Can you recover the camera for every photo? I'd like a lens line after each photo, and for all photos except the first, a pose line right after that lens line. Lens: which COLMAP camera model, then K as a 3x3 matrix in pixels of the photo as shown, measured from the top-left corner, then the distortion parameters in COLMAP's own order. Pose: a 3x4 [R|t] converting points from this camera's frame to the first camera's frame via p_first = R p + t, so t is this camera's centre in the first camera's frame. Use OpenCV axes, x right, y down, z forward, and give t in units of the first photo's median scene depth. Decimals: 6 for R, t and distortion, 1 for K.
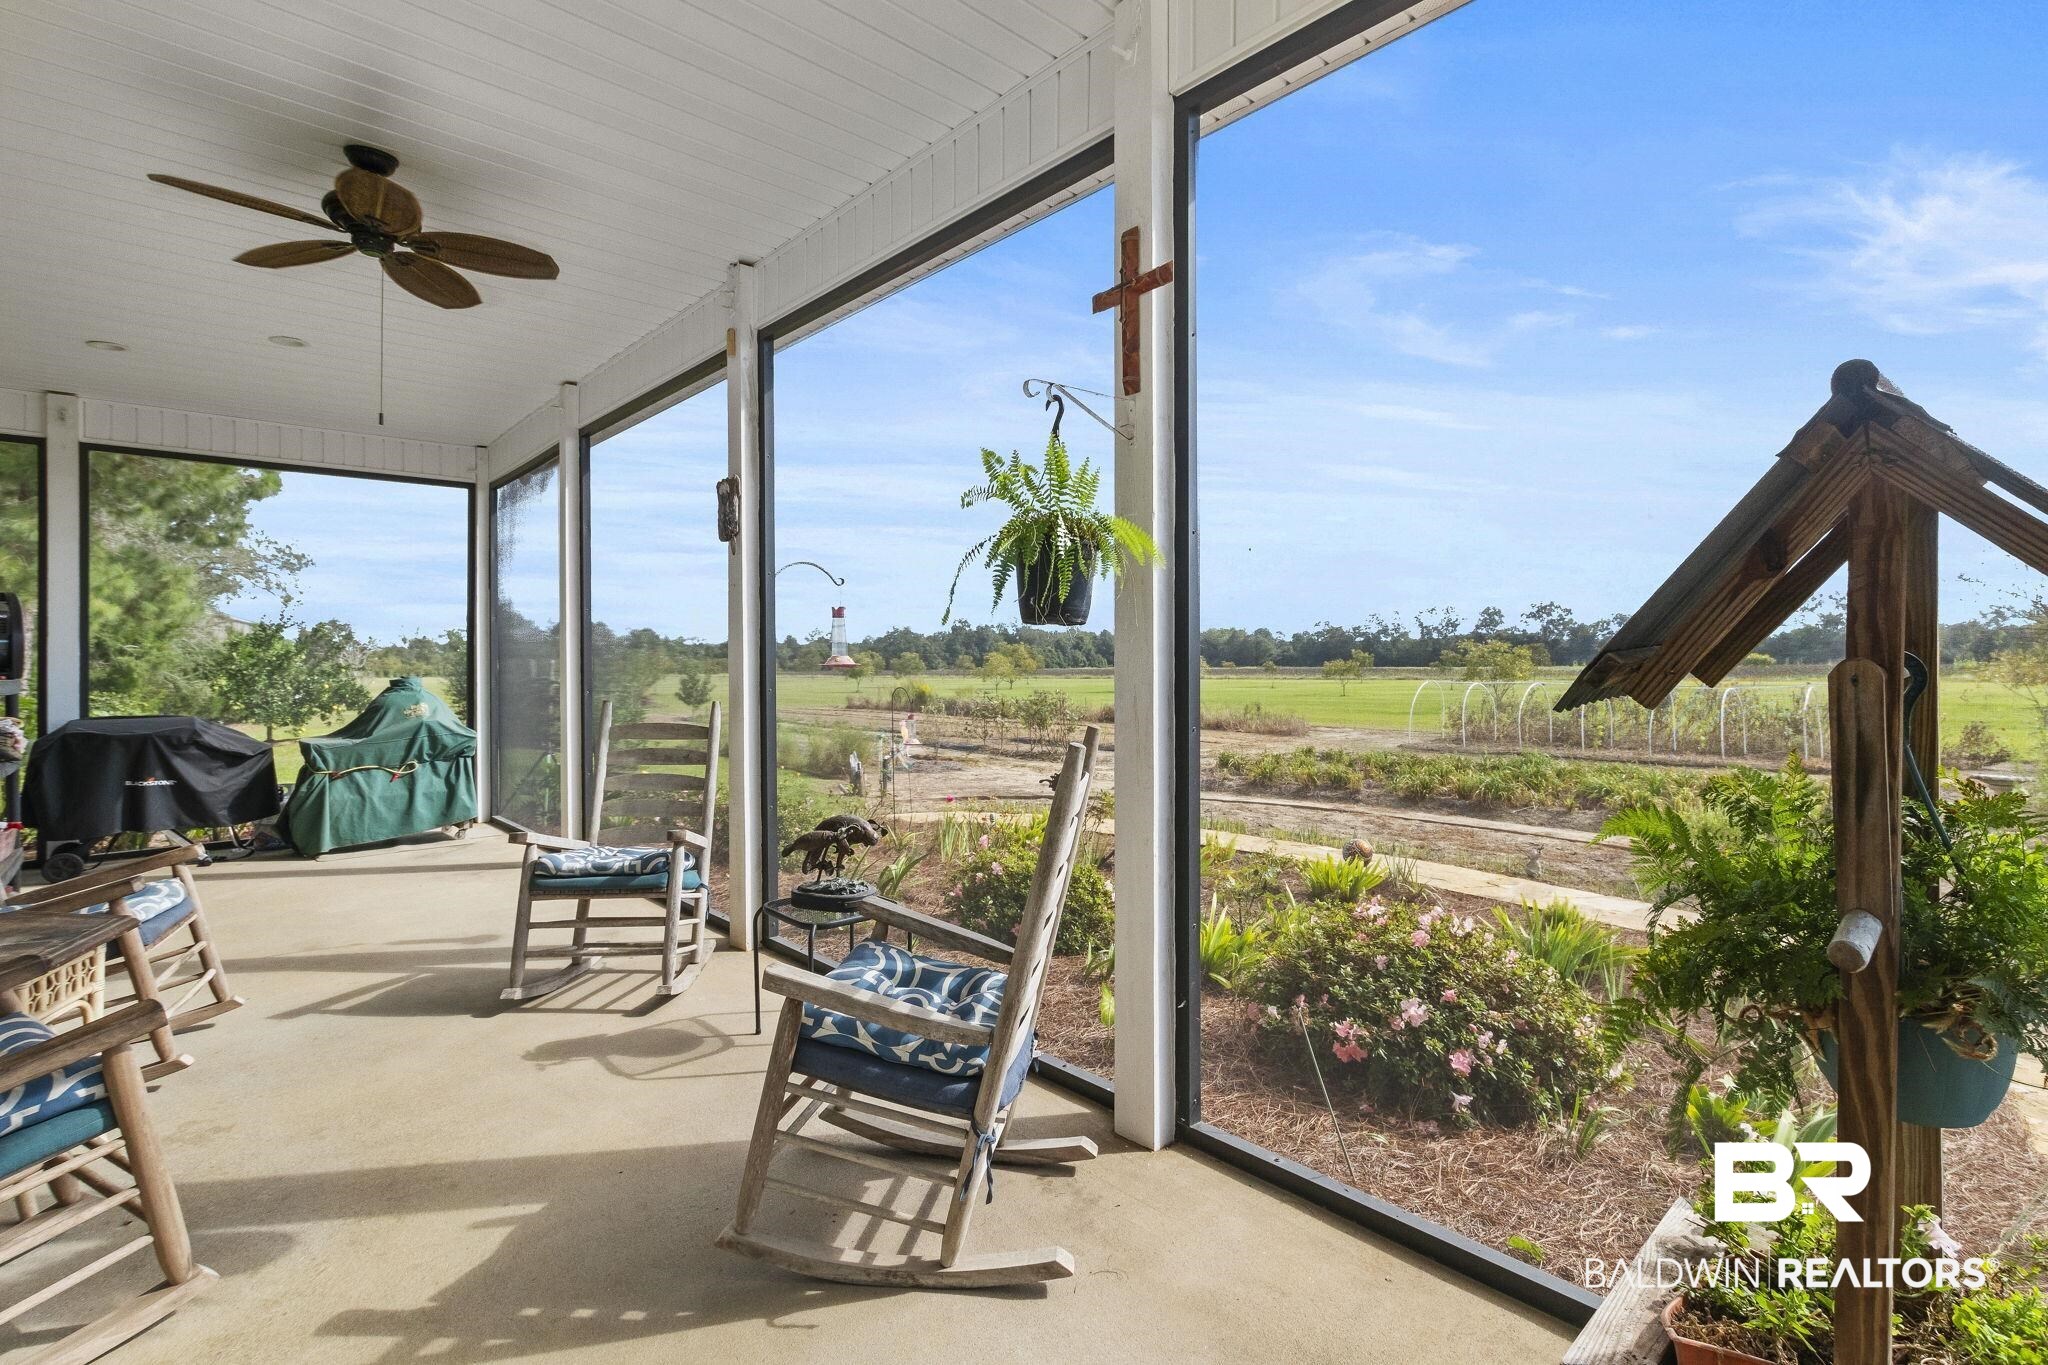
lens RADIAL K [[949.1, 0, 1024.0], [0, 949.1, 682.5], [0, 0, 1]] dist [-0.000942, -0.000647]
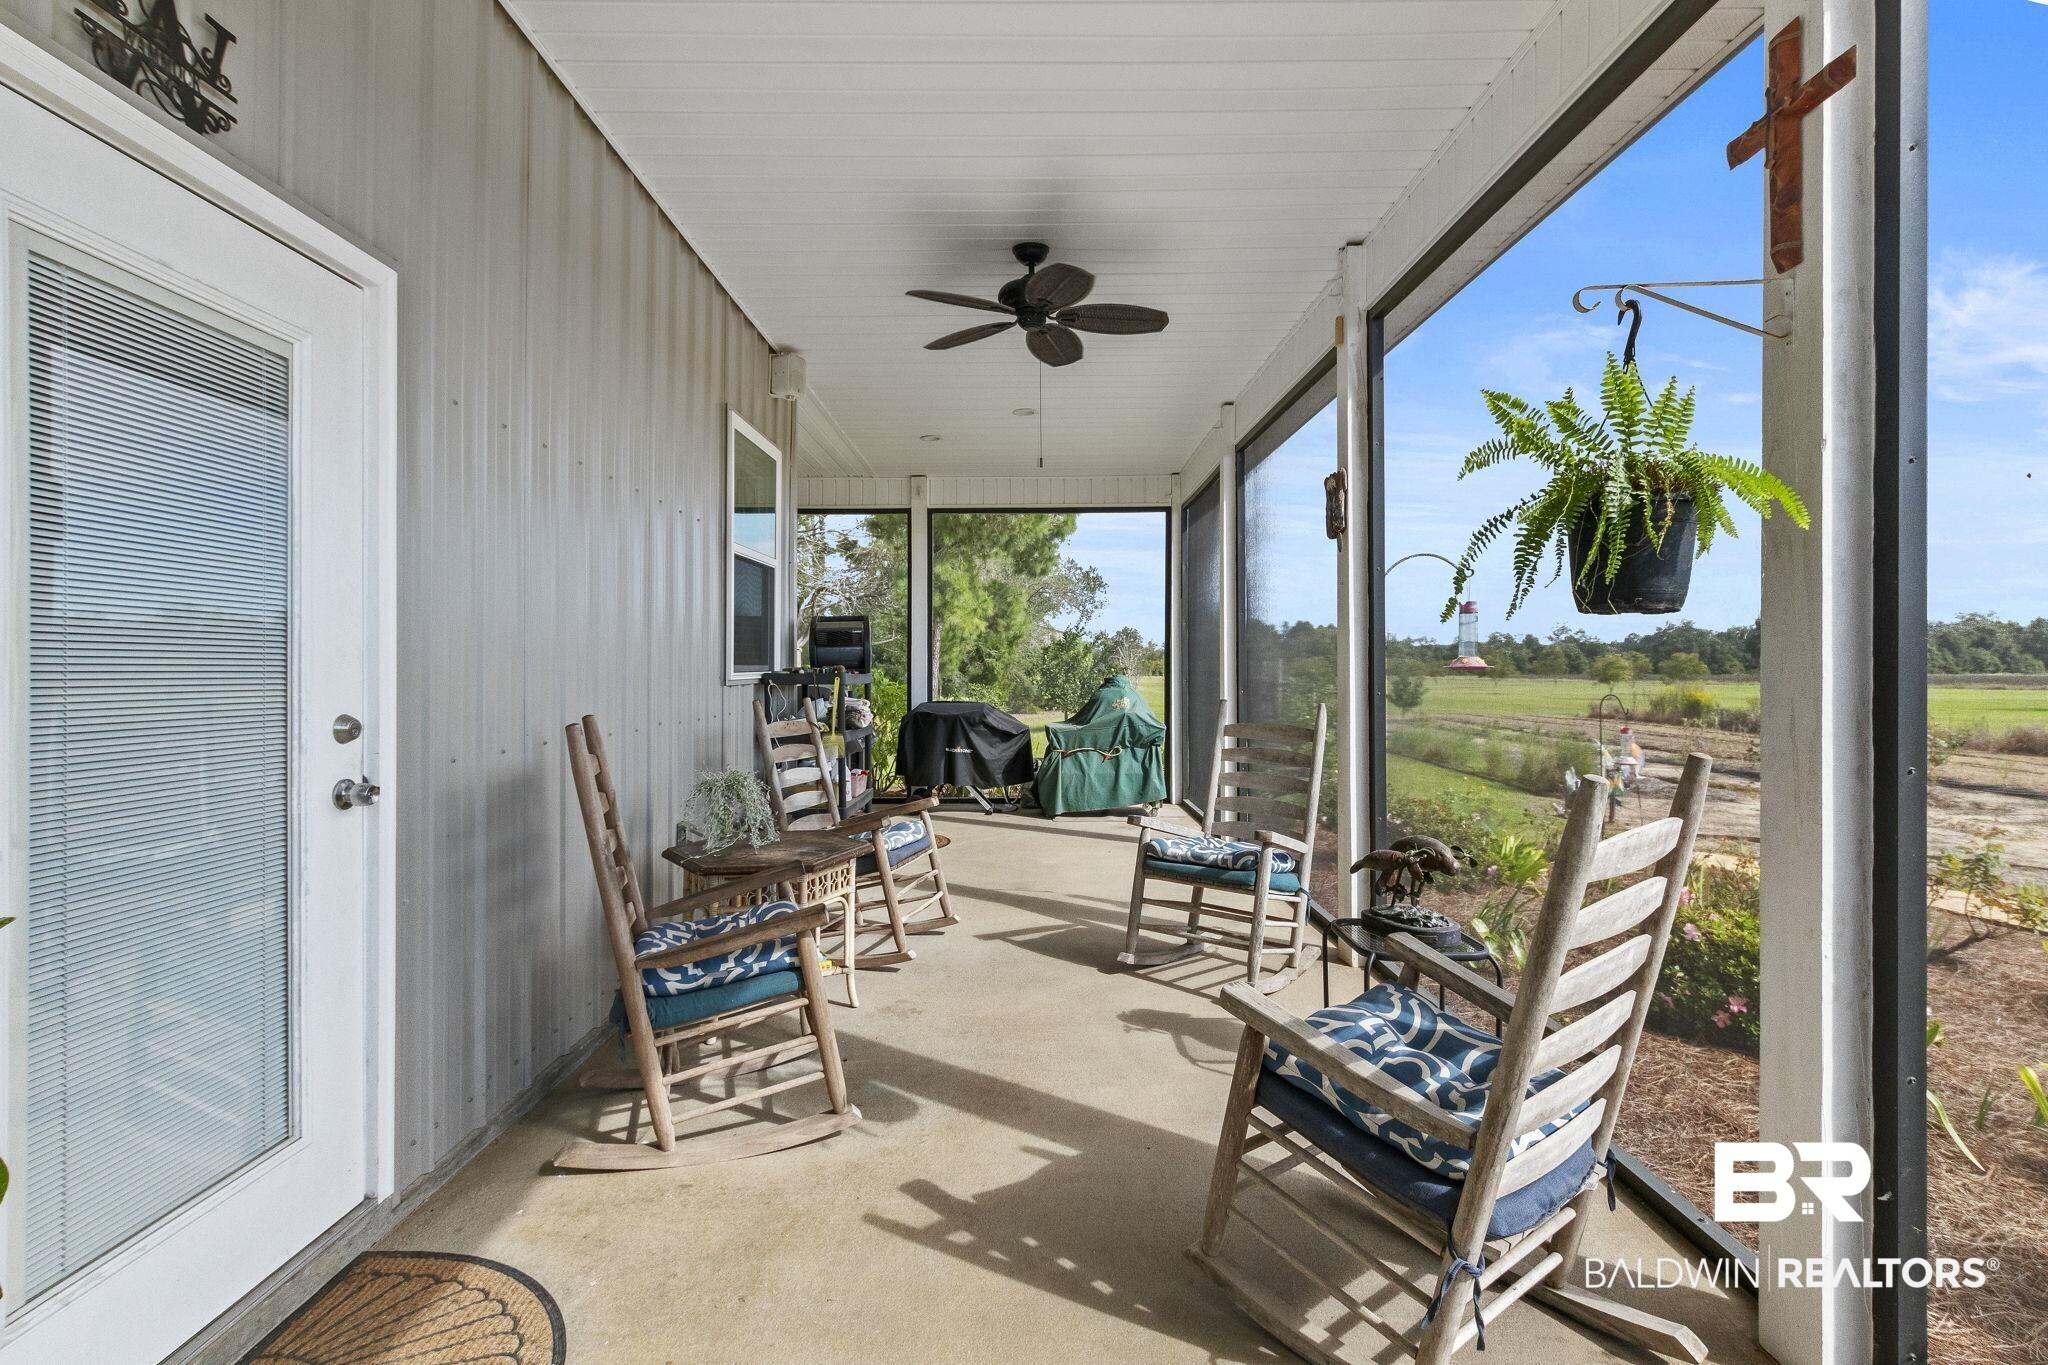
lens RADIAL K [[939.6, 0, 1024.0], [0, 939.6, 682.5], [0, 0, 1]] dist [-0.000308, -0.000200]
pose [[0.733096, 0.016211, -0.679932, 0.115032], [-0.017342, 0.999836, 0.005141, -0.001750], [0.679904, 0.008022, 0.733257, 0.091955]]
